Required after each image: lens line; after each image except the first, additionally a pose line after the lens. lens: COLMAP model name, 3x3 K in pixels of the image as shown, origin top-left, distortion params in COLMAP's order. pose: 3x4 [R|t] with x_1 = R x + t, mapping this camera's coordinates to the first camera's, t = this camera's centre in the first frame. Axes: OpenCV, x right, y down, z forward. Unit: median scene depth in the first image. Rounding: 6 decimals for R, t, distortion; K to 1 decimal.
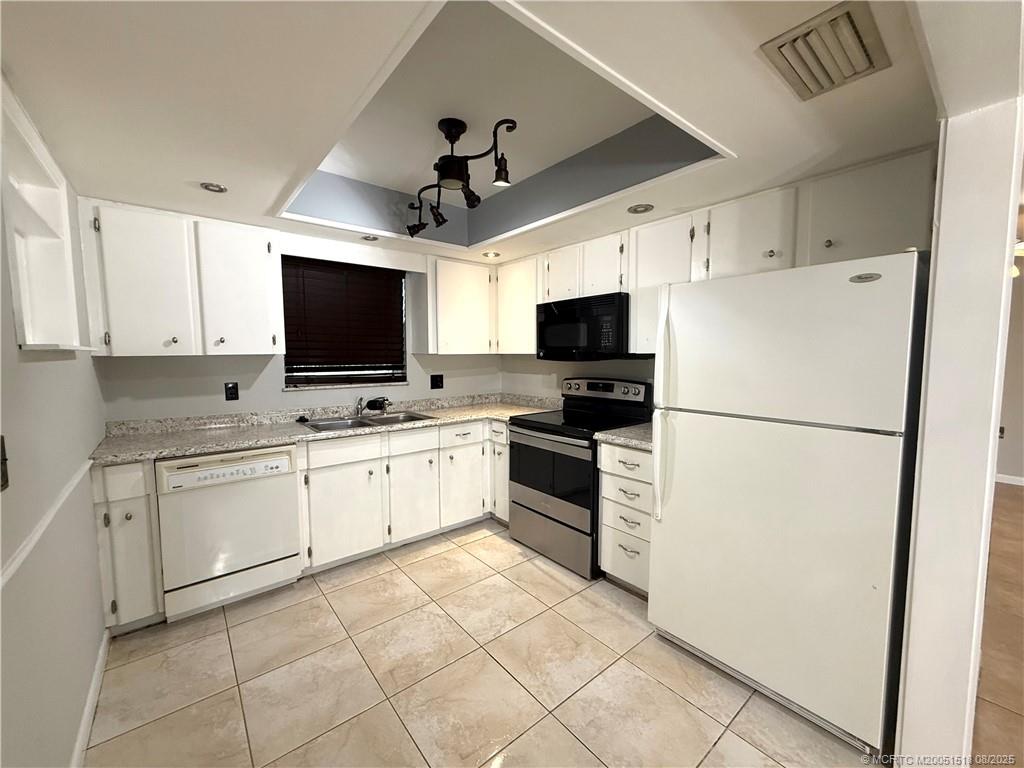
lens RADIAL K [[407.8, 0, 508.8], [0, 407.8, 385.8], [0, 0, 1]] dist [-0.001528, 0.000365]
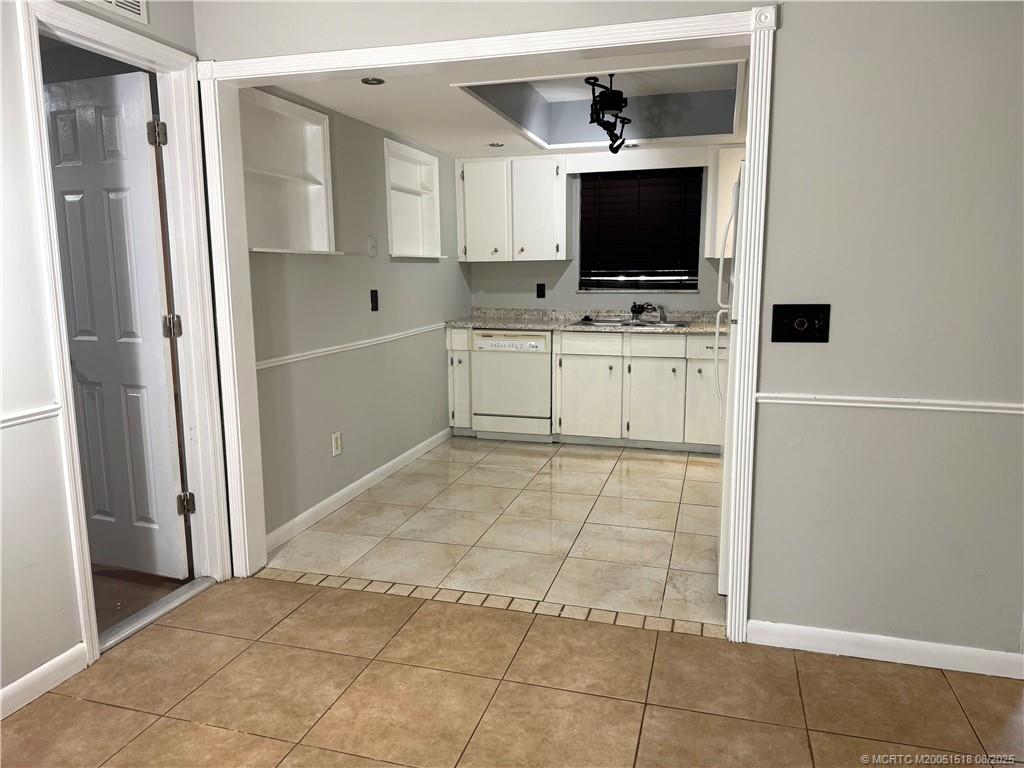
lens RADIAL K [[717.9, 0, 507.6], [0, 717.9, 379.5], [0, 0, 1]] dist [0.128504, -0.130402]
pose [[0.565087, 0.127900, -0.815057, 1.148770], [-0.060609, 0.991677, 0.113594, 0.041539], [0.822802, -0.014790, 0.568135, -0.358242]]
